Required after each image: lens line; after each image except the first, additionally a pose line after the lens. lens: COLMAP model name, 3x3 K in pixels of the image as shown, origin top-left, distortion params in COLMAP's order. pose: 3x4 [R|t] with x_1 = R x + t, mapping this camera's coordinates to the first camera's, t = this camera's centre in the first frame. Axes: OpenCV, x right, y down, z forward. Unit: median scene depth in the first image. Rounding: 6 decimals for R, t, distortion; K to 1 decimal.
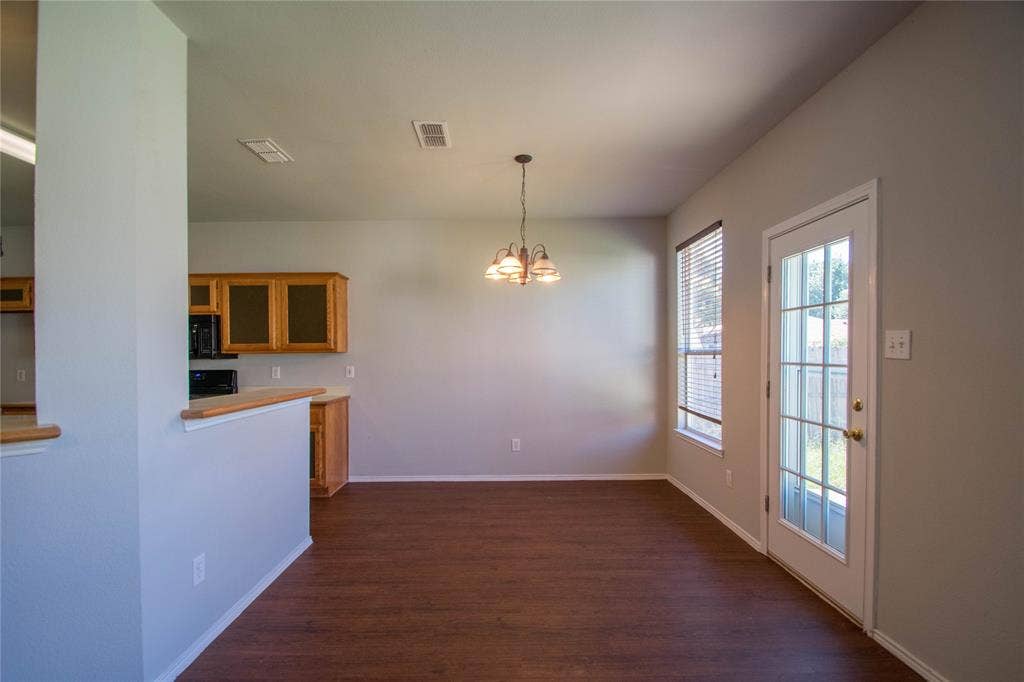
lens RADIAL K [[455.8, 0, 501.6], [0, 455.8, 357.8], [0, 0, 1]] dist [0.002162, -0.004042]
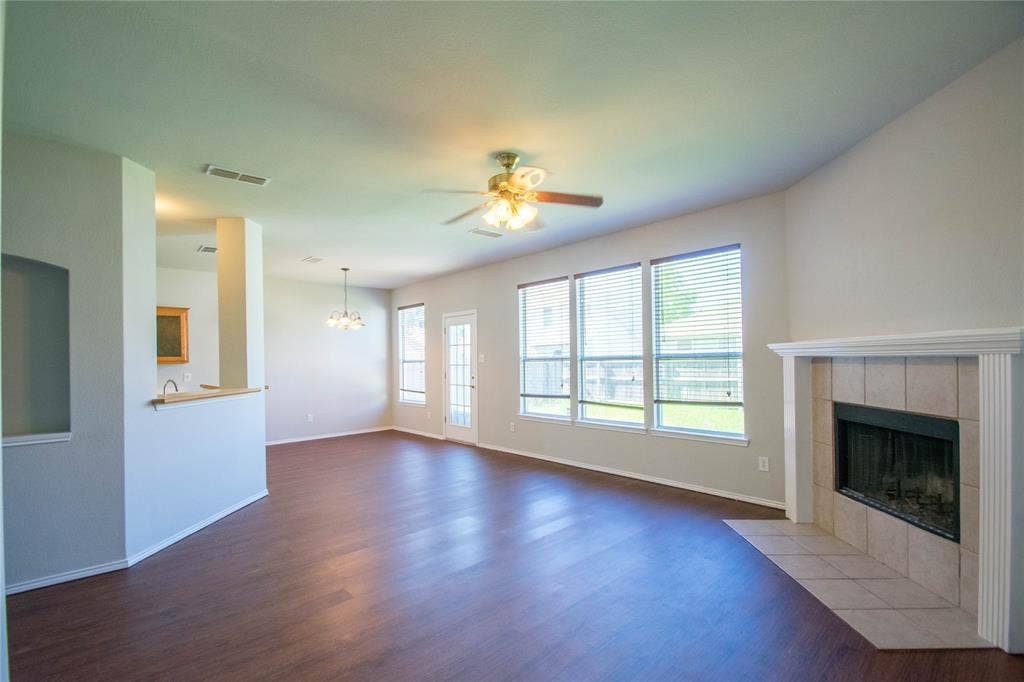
lens RADIAL K [[455.8, 0, 502.6], [0, 455.8, 363.0], [0, 0, 1]] dist [0.002162, -0.004042]
pose [[0.737038, -0.009190, 0.675789, -0.612772], [0.016651, 0.999851, -0.004564, 0.010881], [-0.675646, 0.014616, 0.737081, -0.749454]]
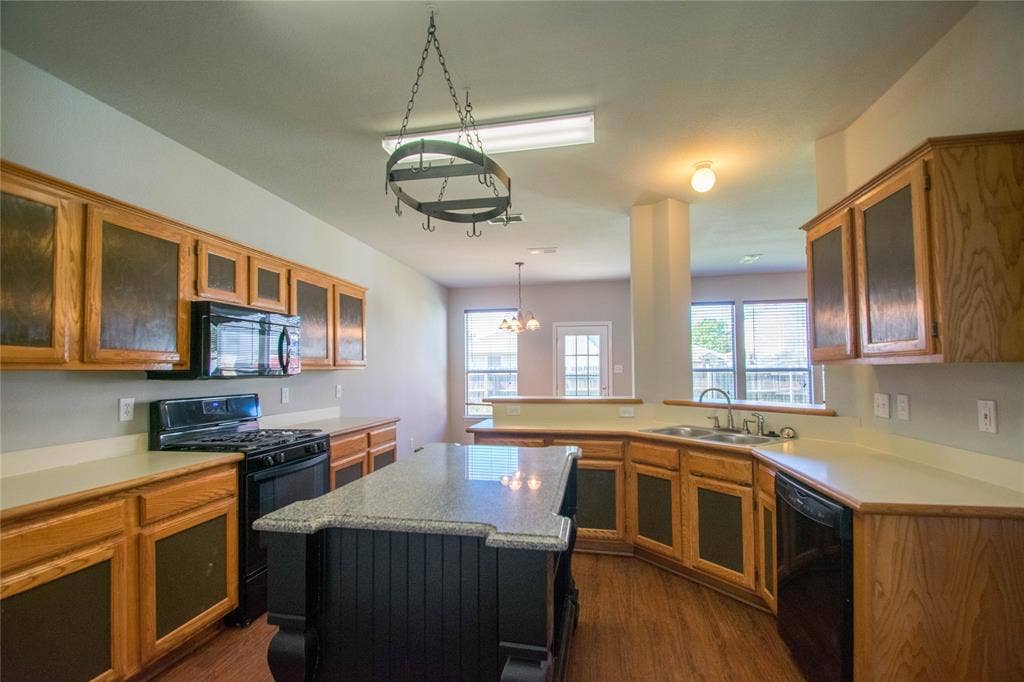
lens RADIAL K [[455.8, 0, 495.4], [0, 455.8, 349.9], [0, 0, 1]] dist [0.002162, -0.004042]
pose [[0.204245, 0.051546, 0.977562, -1.262636], [0.011949, 0.998407, -0.055141, 0.002993], [-0.978847, 0.022943, 0.203304, 0.534960]]
